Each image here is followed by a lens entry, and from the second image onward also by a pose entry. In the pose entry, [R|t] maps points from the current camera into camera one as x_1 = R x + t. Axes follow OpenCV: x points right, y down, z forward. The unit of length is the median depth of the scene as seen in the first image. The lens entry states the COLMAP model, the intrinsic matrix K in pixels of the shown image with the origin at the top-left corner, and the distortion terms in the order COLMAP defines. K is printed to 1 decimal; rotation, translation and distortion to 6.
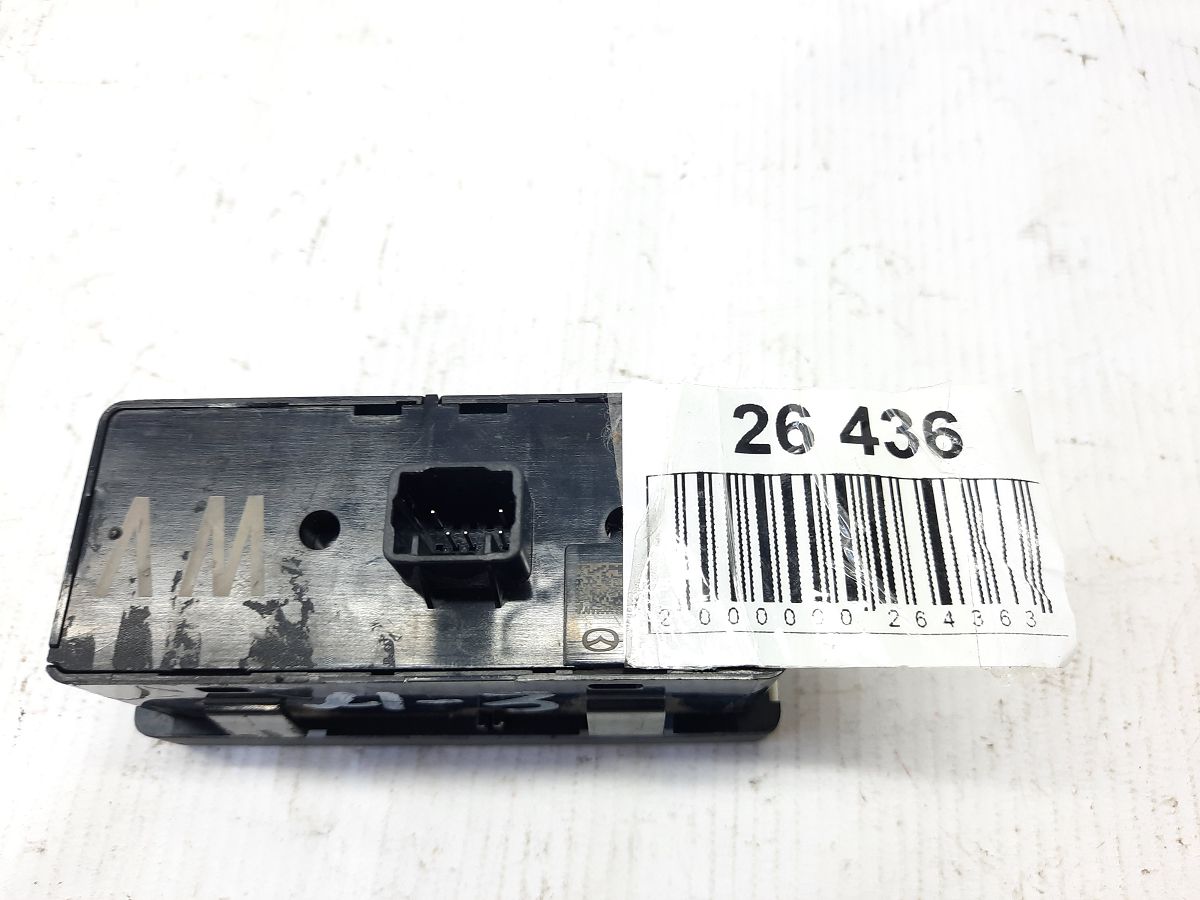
lens RADIAL K [[876.6, 0, 600.0], [0, 876.6, 450.0], [0, 0, 1]] dist [-0.071325, -0.002842]
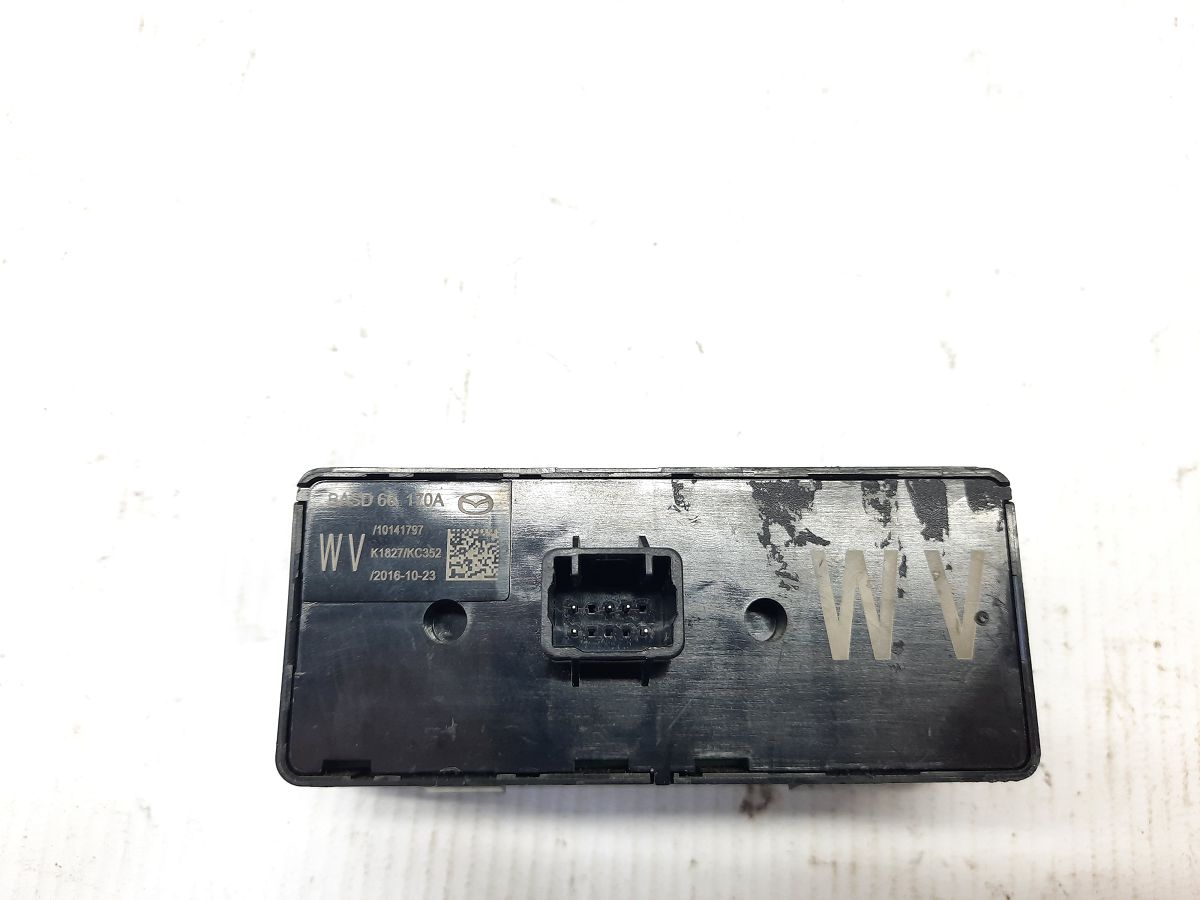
lens RADIAL K [[876.6, 0, 600.0], [0, 876.6, 450.0], [0, 0, 1]] dist [-0.071325, -0.002842]
pose [[-0.999972, -0.002600, -0.007039, -0.134537], [-0.002105, -0.803251, 0.595637, -0.339422], [-0.007203, 0.595635, 0.803223, 0.115144]]
